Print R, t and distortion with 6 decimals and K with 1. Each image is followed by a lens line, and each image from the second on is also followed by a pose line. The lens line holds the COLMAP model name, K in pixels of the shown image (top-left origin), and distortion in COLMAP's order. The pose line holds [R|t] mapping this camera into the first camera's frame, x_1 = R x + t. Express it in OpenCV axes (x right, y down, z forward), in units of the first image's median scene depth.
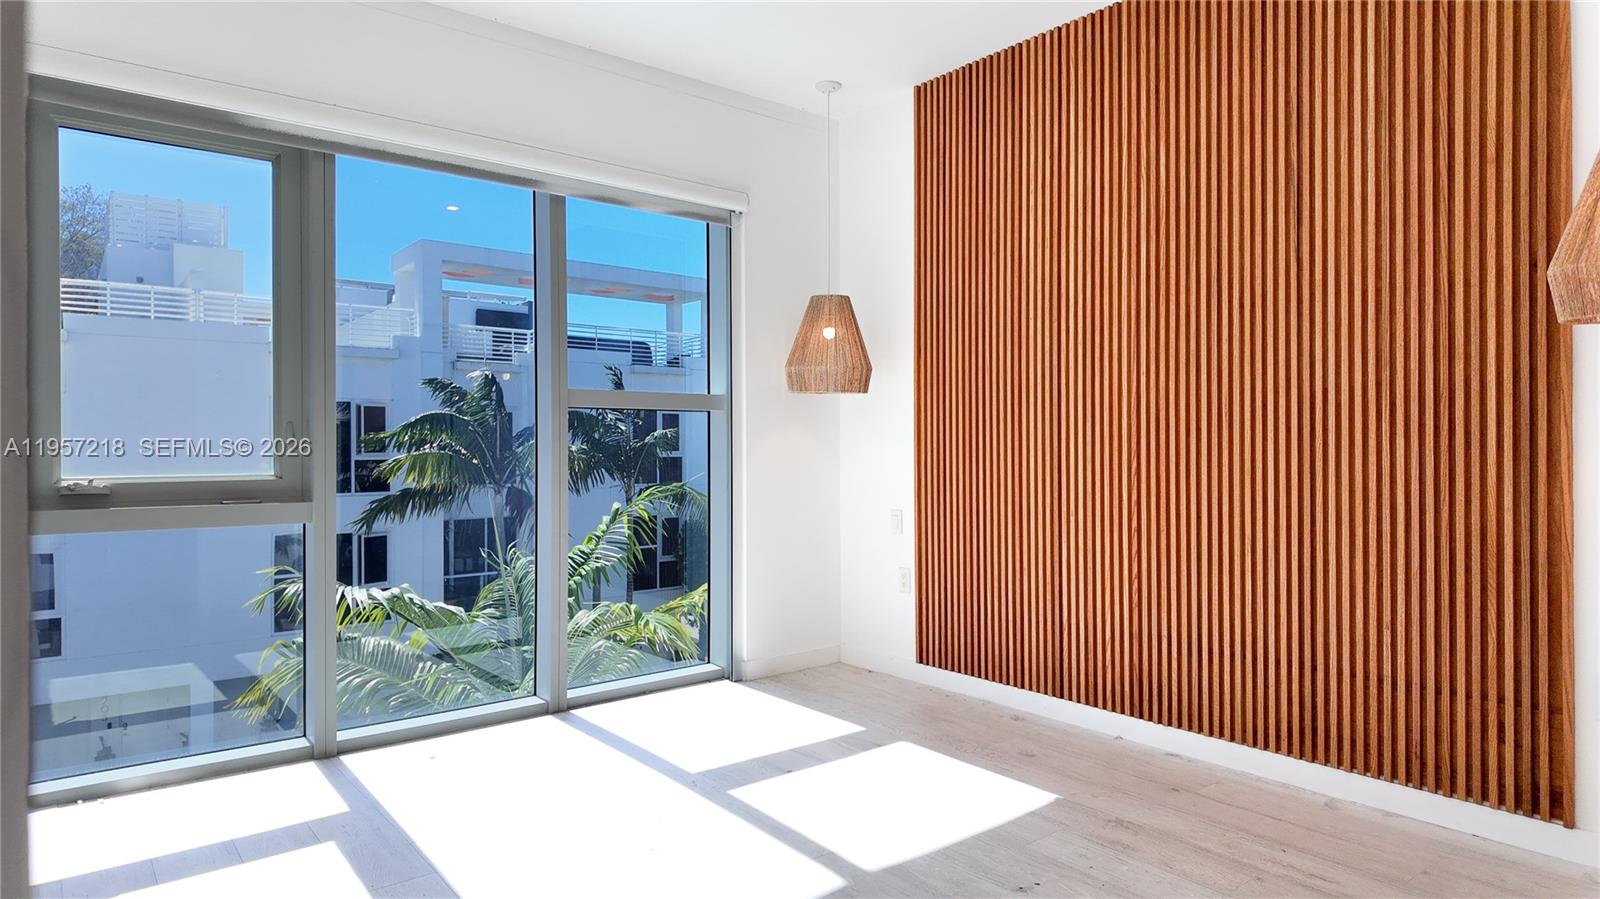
lens RADIAL K [[945.3, 0, 800.0], [0, 945.3, 449.5], [0, 0, 1]] dist [0.115845, -0.111651]
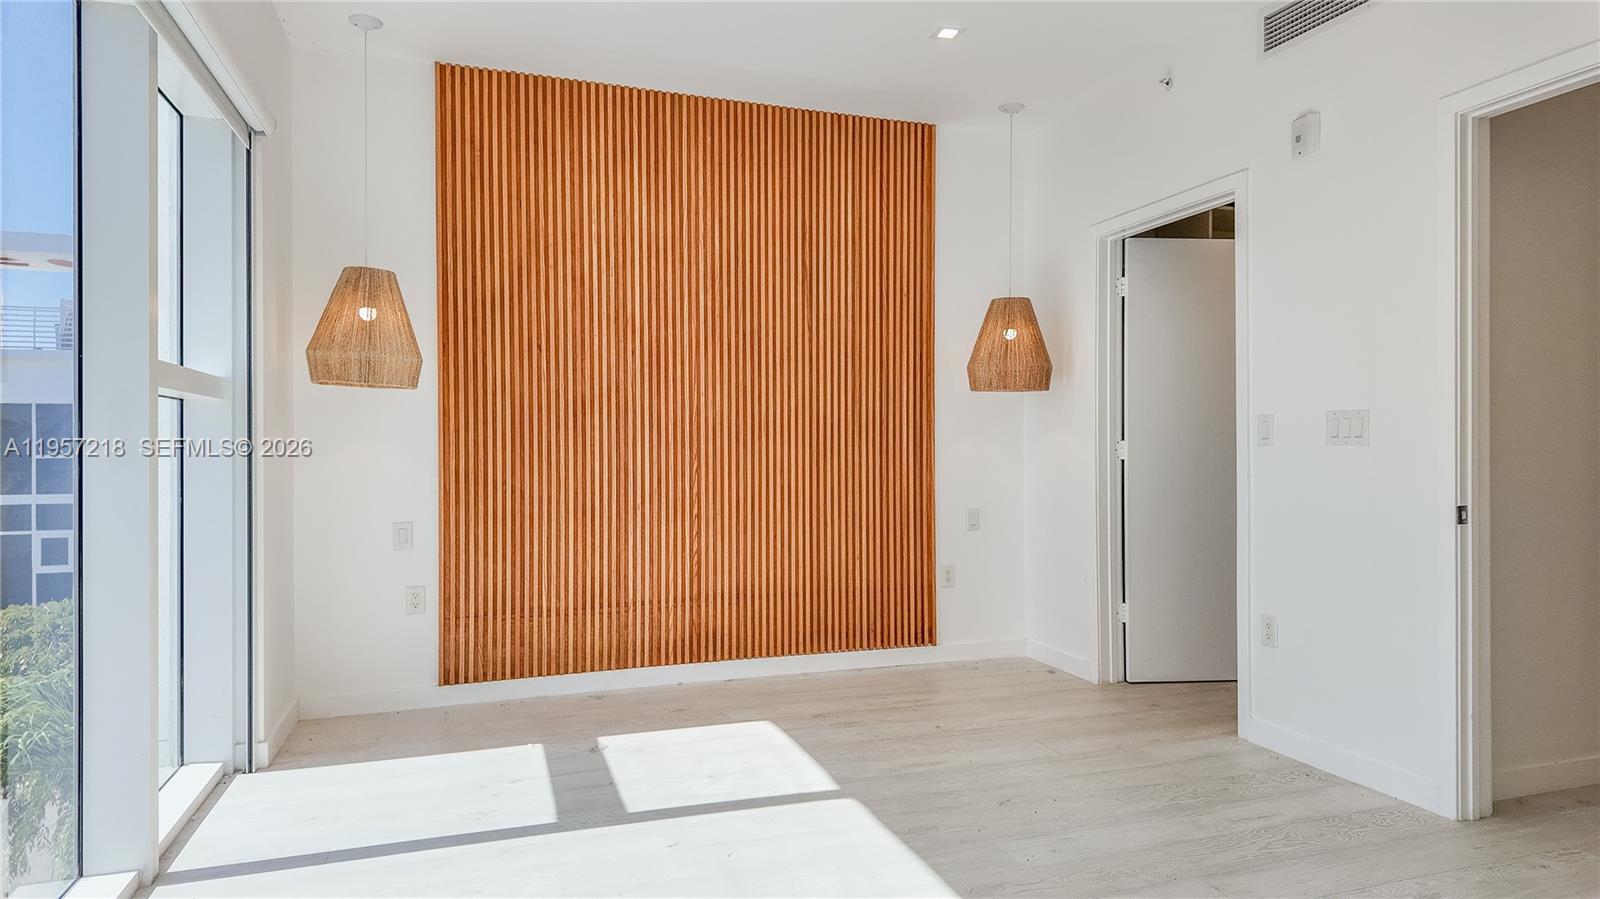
lens RADIAL K [[945.3, 0, 800.0], [0, 945.3, 449.5], [0, 0, 1]] dist [0.115845, -0.111651]
pose [[0.331904, 0.004296, 0.943303, -0.822894], [0.005000, 0.999968, -0.006313, 0.004142], [-0.943300, 0.006812, 0.331872, 0.464417]]
